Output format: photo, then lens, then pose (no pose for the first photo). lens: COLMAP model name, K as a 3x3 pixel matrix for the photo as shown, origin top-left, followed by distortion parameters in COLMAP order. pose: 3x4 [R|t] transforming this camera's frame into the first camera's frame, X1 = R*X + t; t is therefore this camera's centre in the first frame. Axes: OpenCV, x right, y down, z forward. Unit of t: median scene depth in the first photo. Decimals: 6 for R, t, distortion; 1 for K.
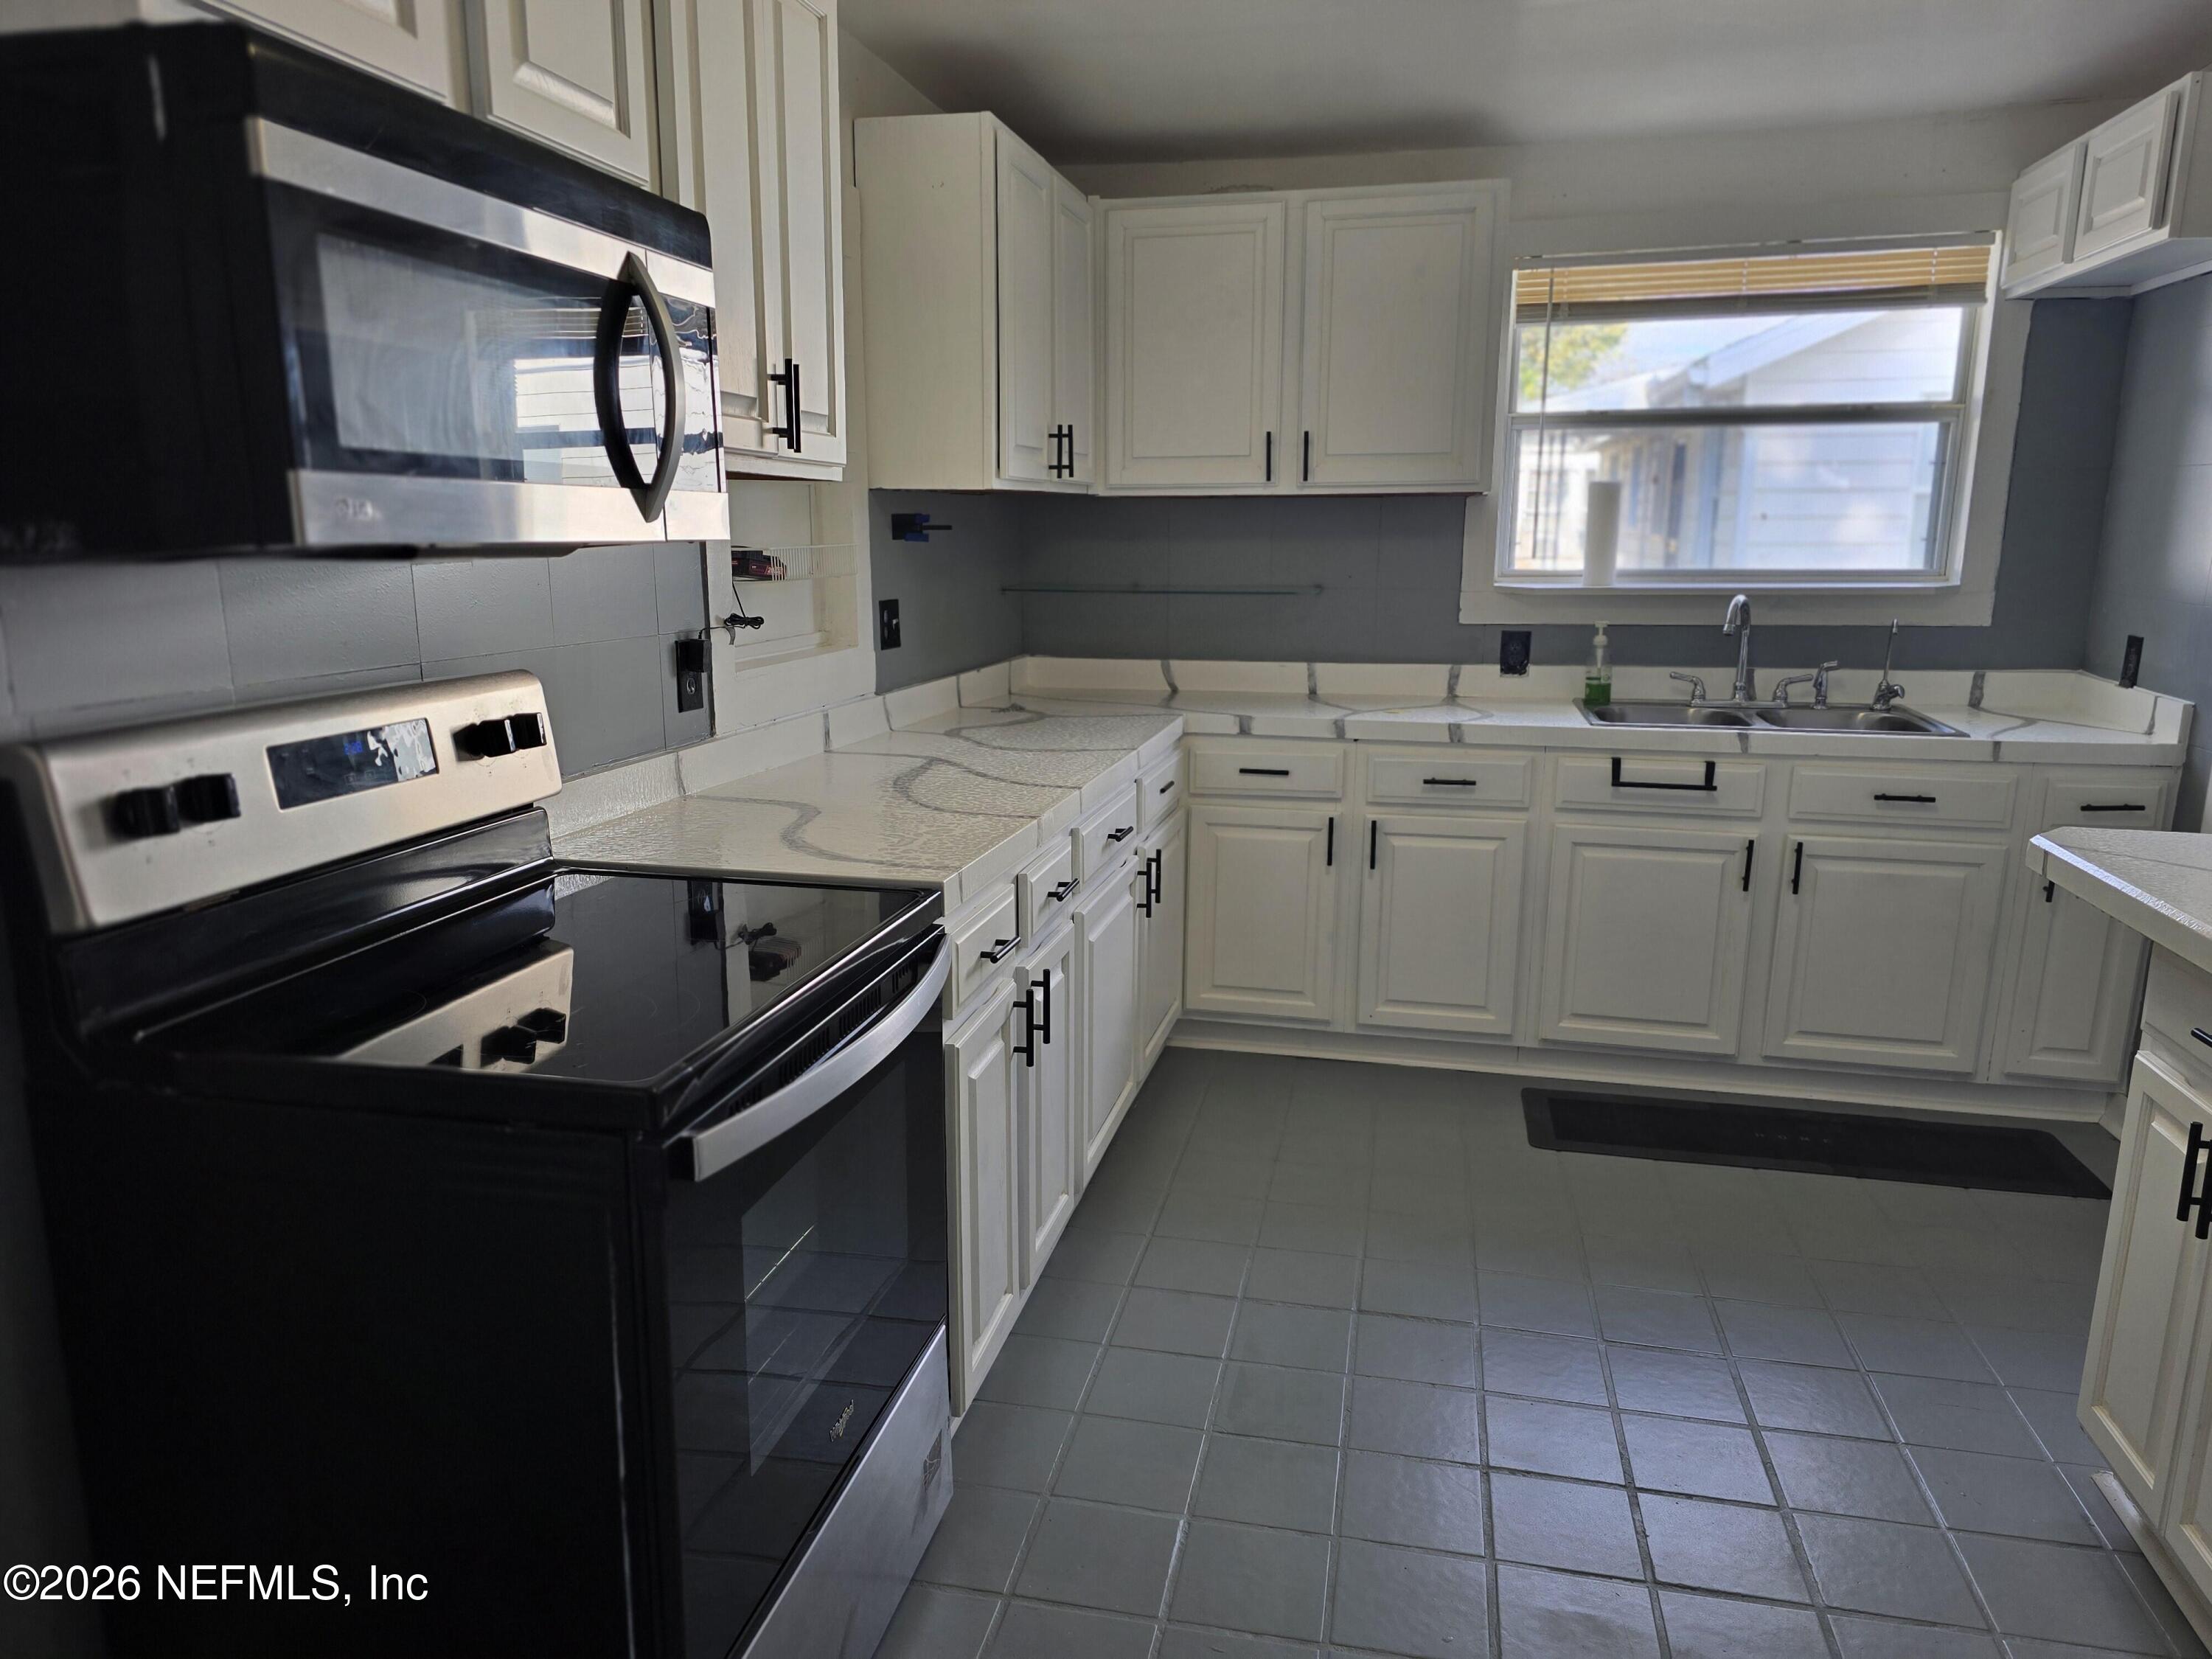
lens RADIAL K [[1487.3, 0, 1106.0], [0, 1487.3, 829.5], [0, 0, 1]] dist [0.042434, -0.038294]
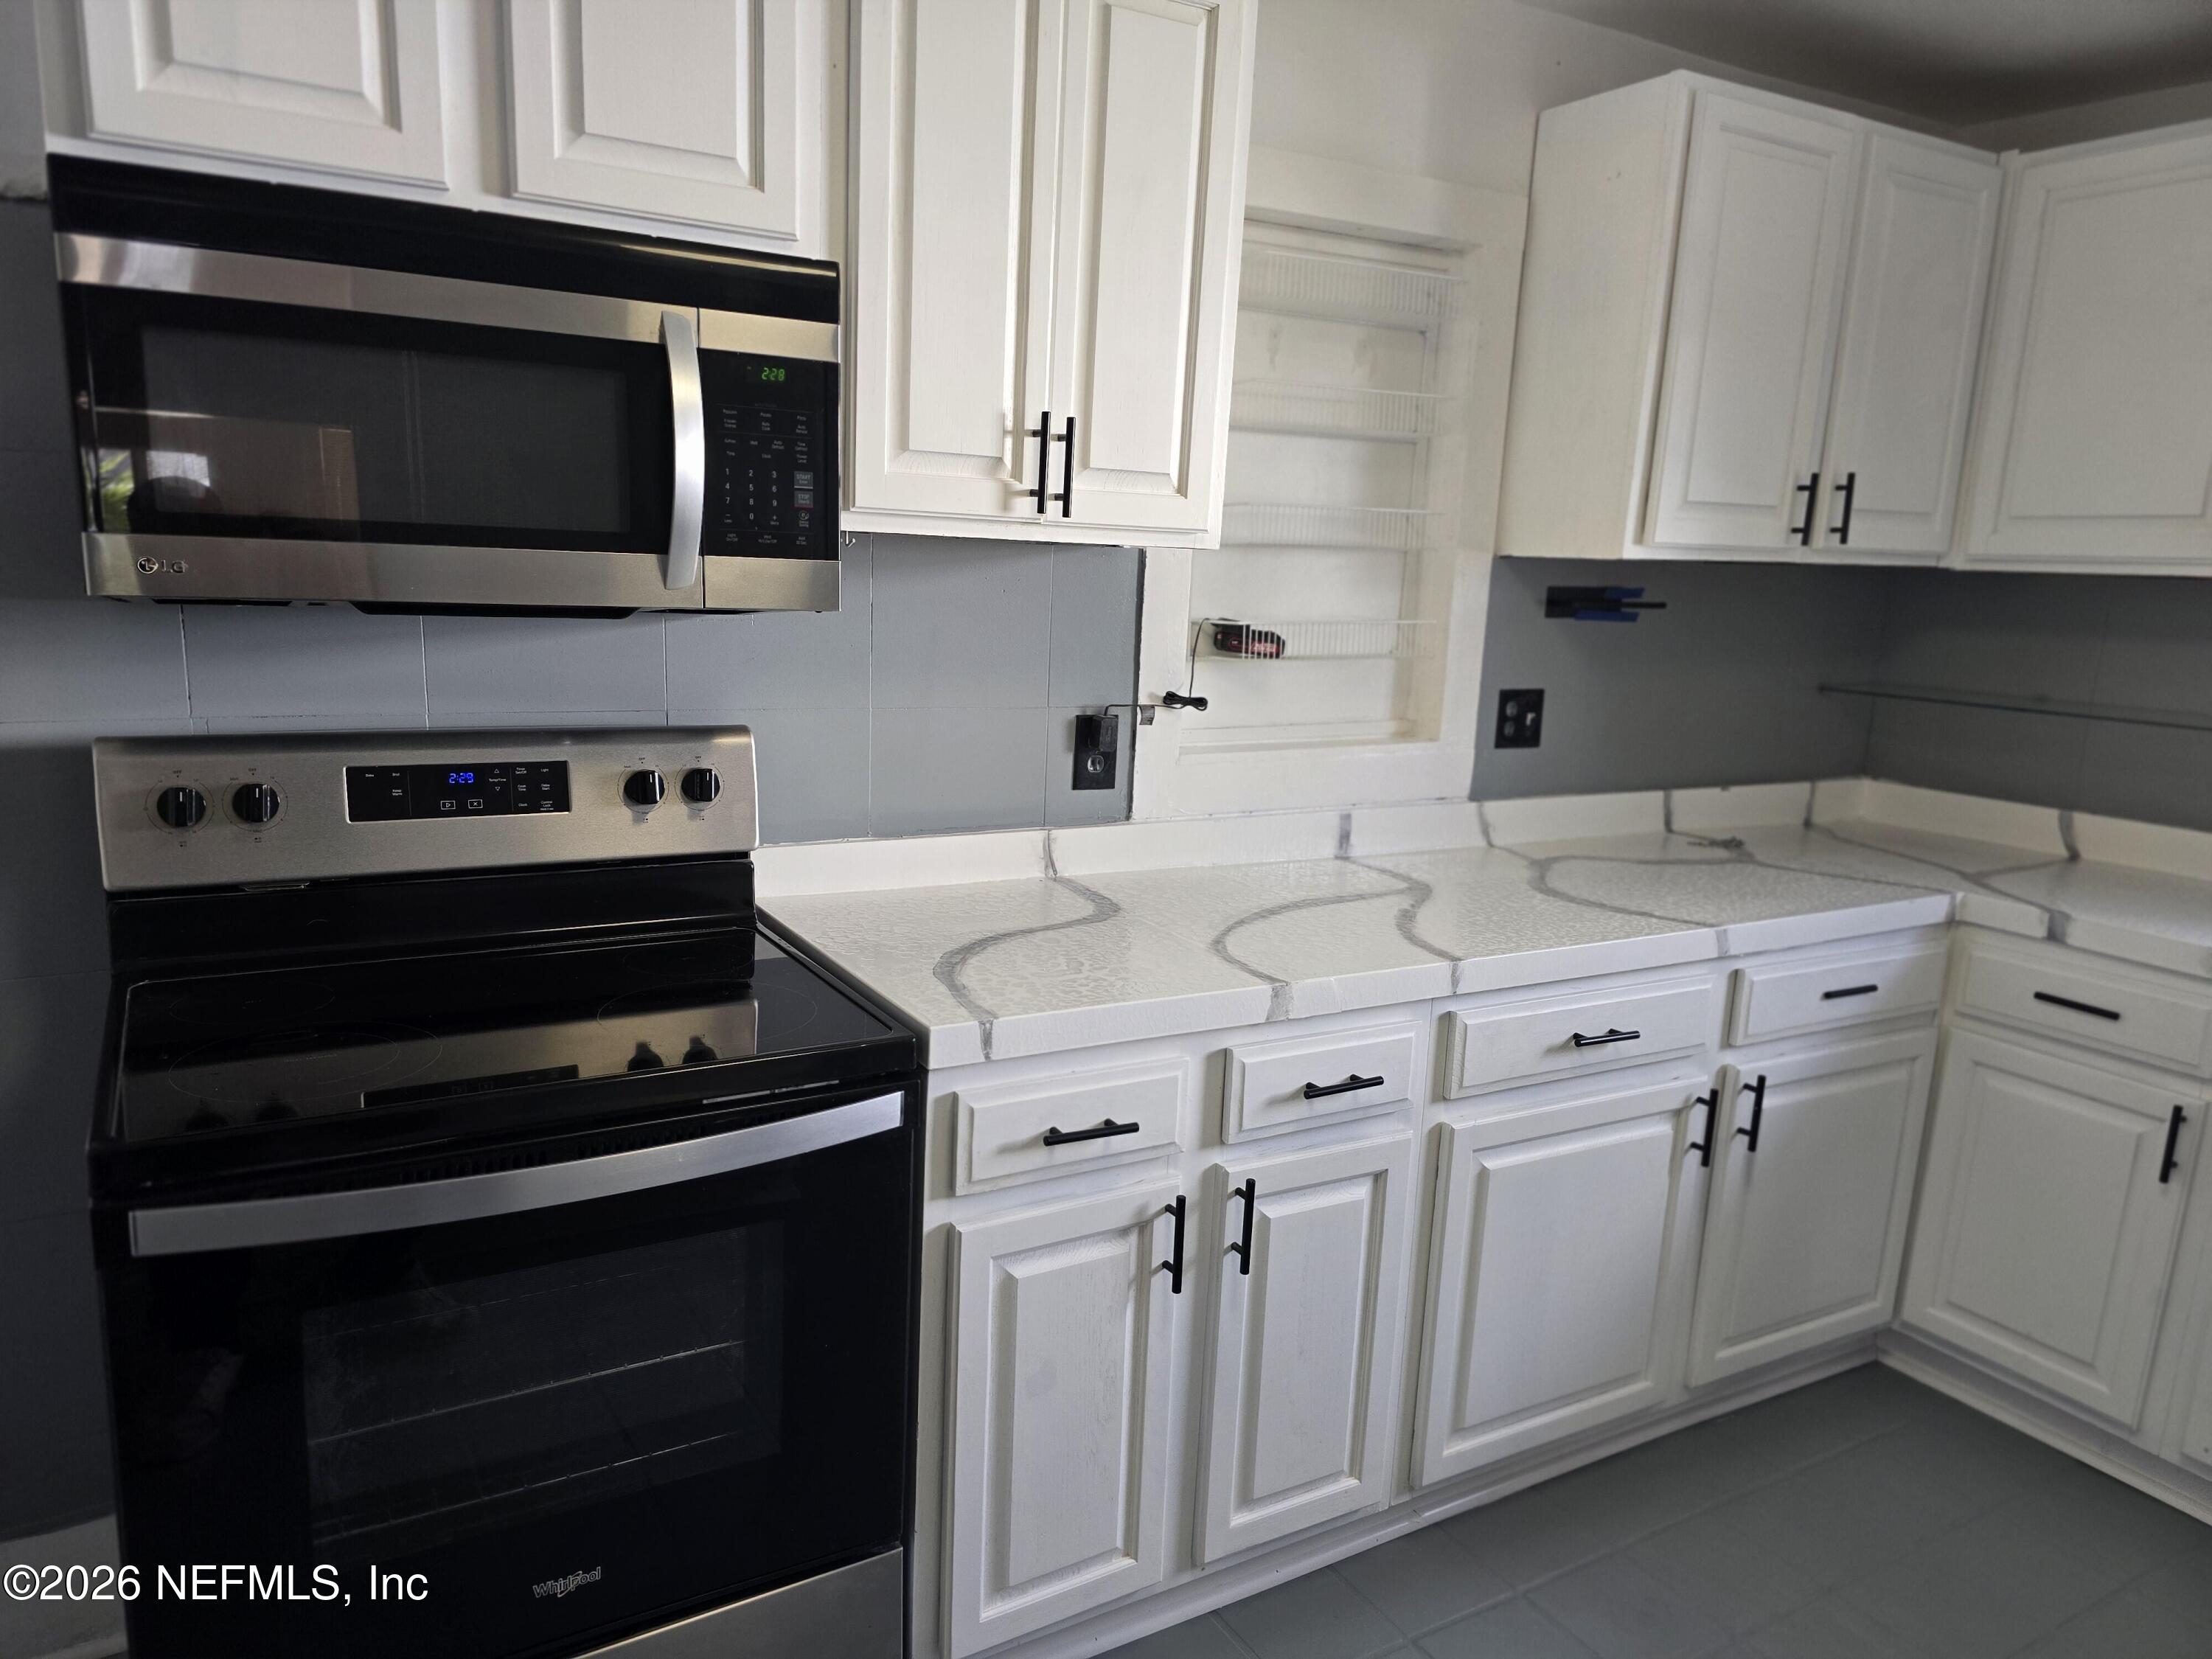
lens RADIAL K [[1487.3, 0, 1106.0], [0, 1487.3, 829.5], [0, 0, 1]] dist [0.042434, -0.038294]
pose [[0.675713, 0.153759, -0.720951, 0.304911], [-0.179089, 0.982945, 0.041783, -0.071335], [0.715080, 0.100881, 0.691725, 0.272002]]
